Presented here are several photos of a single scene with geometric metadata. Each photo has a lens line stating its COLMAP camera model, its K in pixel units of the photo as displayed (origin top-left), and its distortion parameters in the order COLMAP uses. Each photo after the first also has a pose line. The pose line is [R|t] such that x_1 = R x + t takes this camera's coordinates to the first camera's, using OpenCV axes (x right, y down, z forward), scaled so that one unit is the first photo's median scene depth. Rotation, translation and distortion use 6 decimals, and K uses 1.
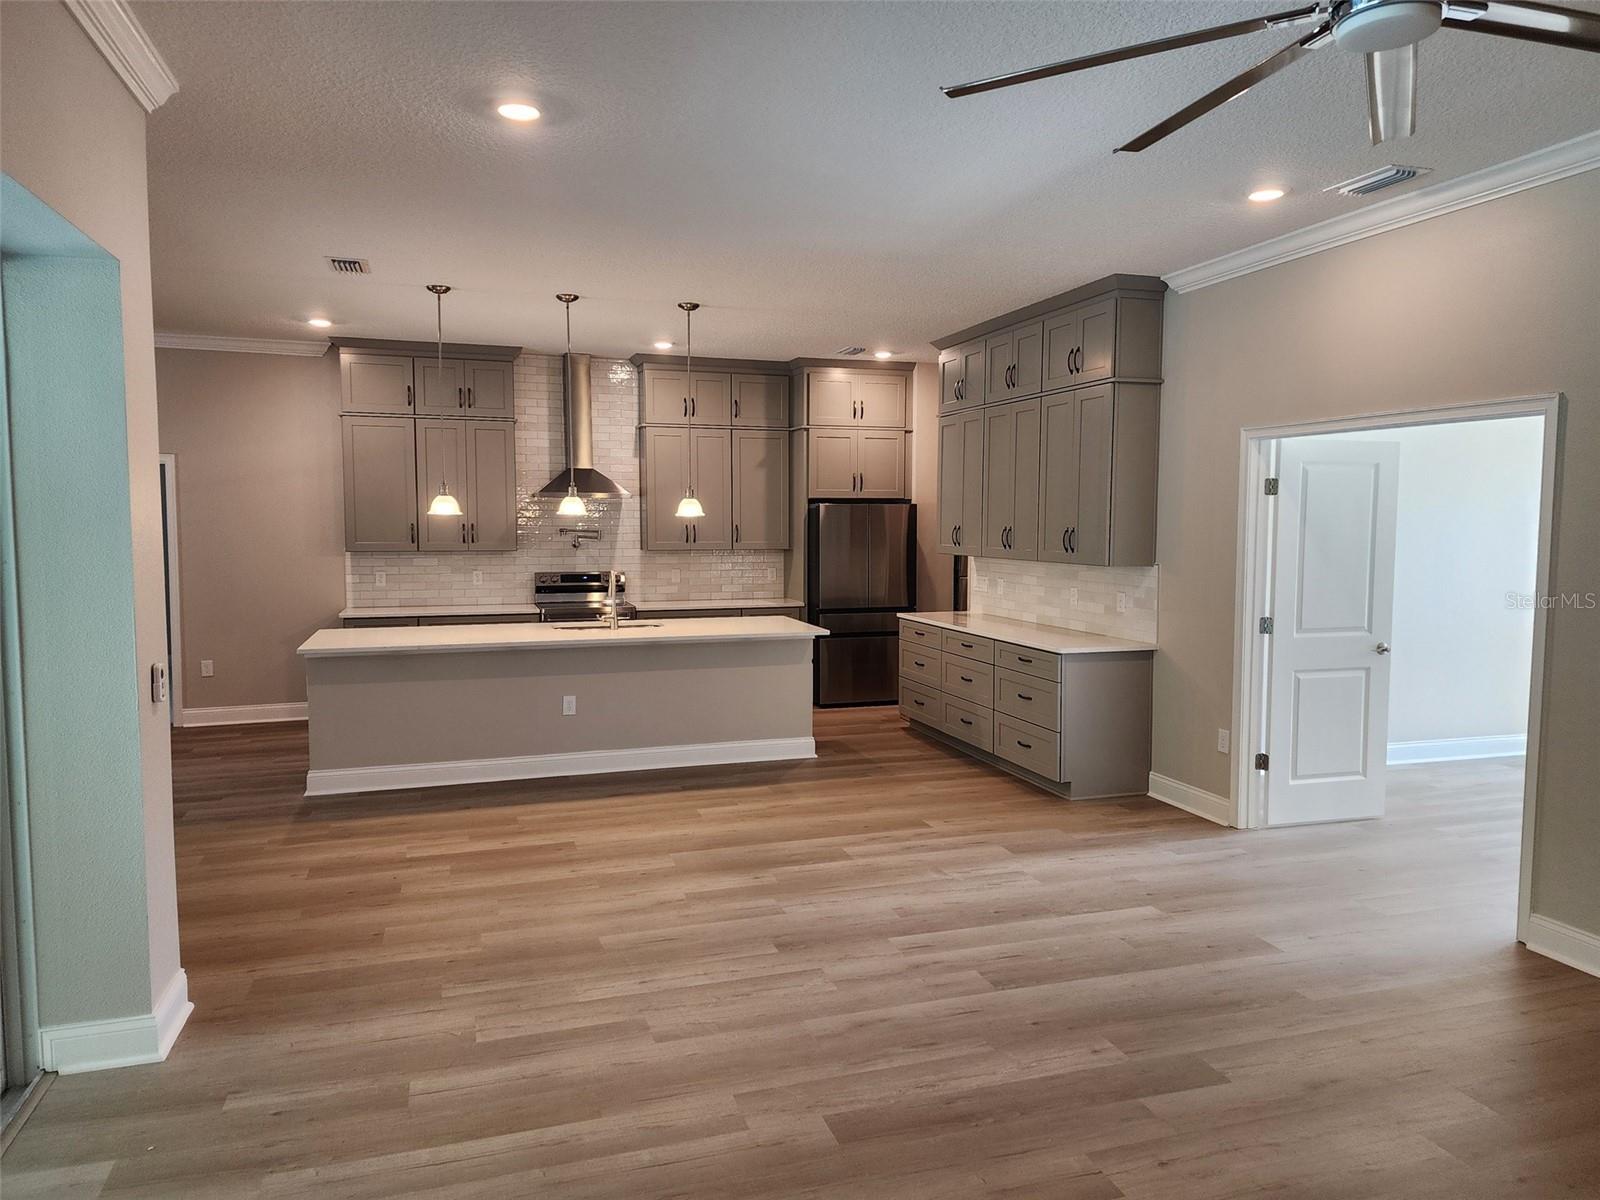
lens RADIAL K [[1068.5, 0, 800.0], [0, 1068.5, 600.0], [0, 0, 1]] dist [0.096576, -0.084773]
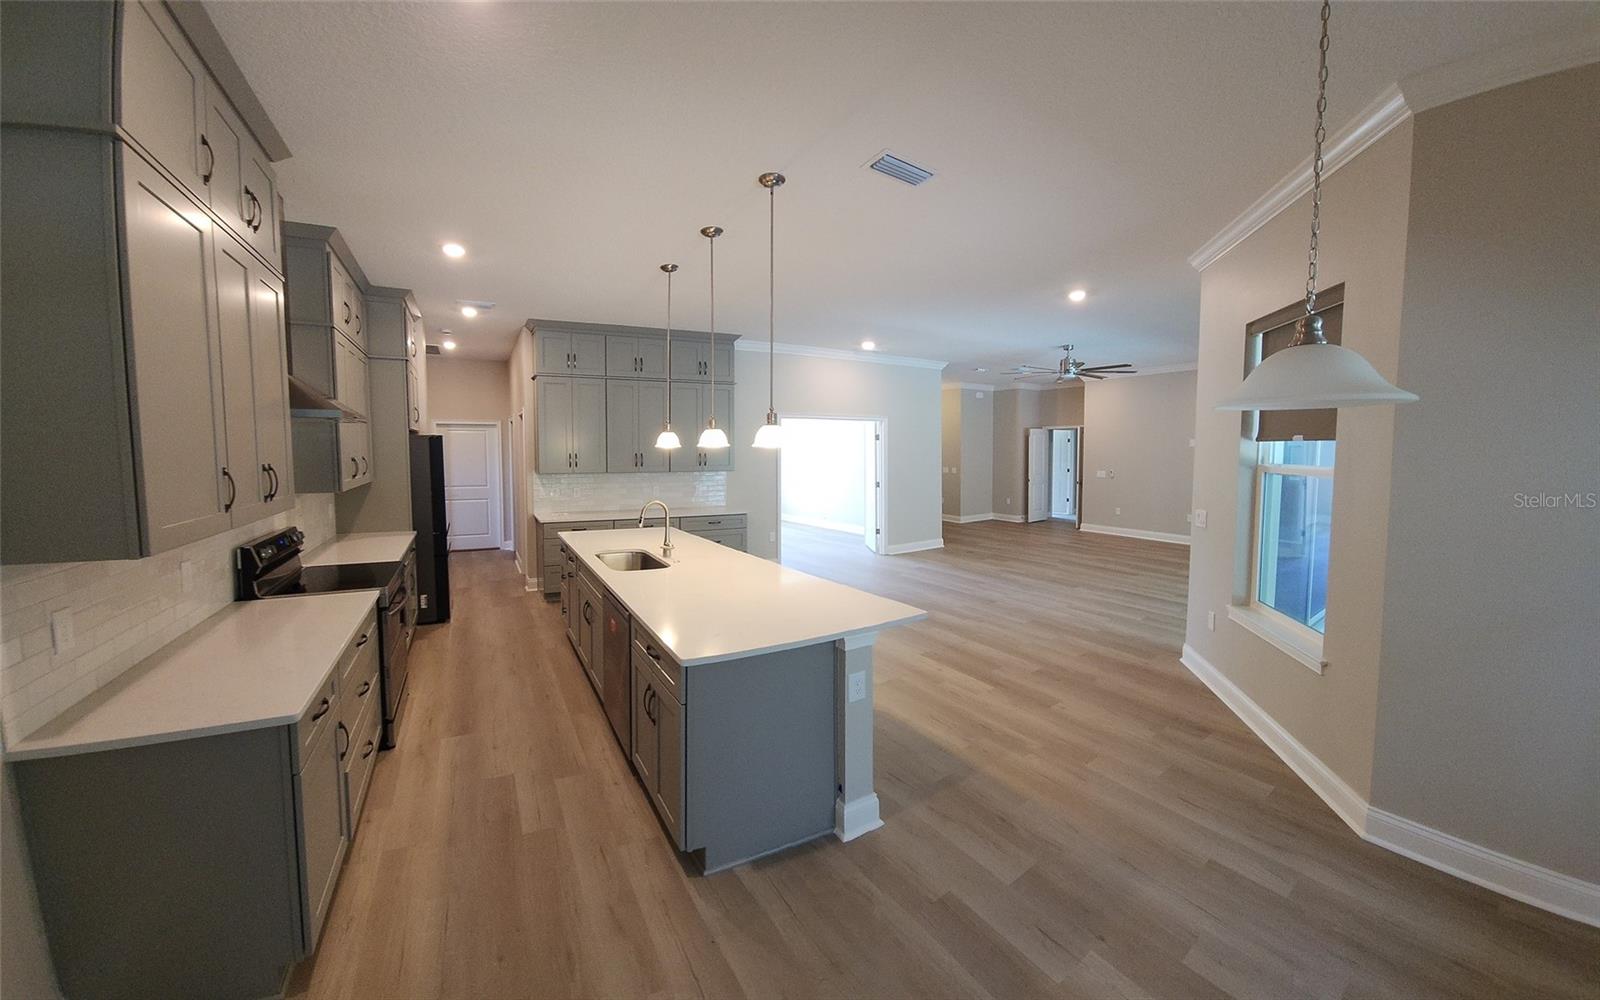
lens RADIAL K [[541.2, 0, 889.2], [0, 541.2, 475.7], [0, 0, 1]] dist [-0.000068, 0.000004]
pose [[-0.348851, -0.056548, 0.935471, -0.989999], [0.064458, 0.994366, 0.084146, -0.113966], [-0.934959, 0.089653, -0.343241, 1.379763]]
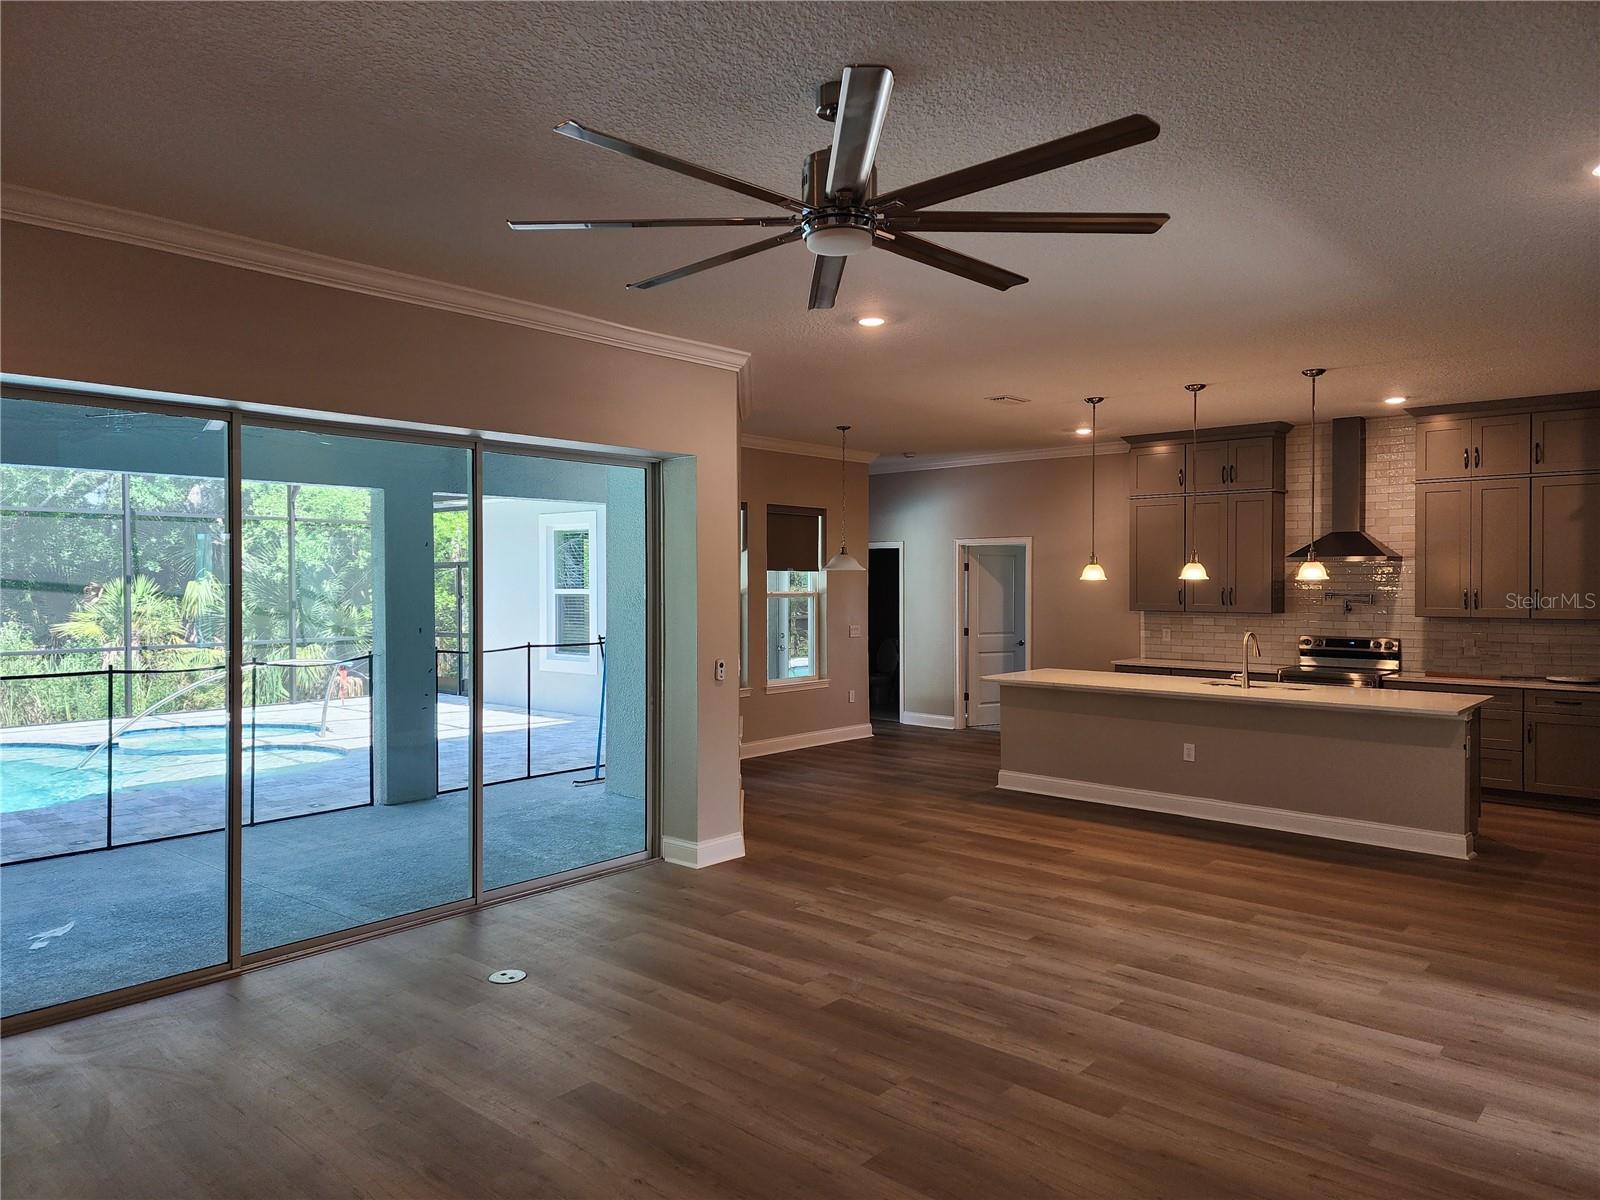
lens RADIAL K [[1068.5, 0, 800.0], [0, 1068.5, 600.0], [0, 0, 1]] dist [0.096576, -0.084773]
pose [[0.513075, 0.013512, -0.858237, 0.704990], [-0.064648, 0.997644, -0.022942, -0.008236], [0.855906, 0.067254, 0.512740, 0.107057]]
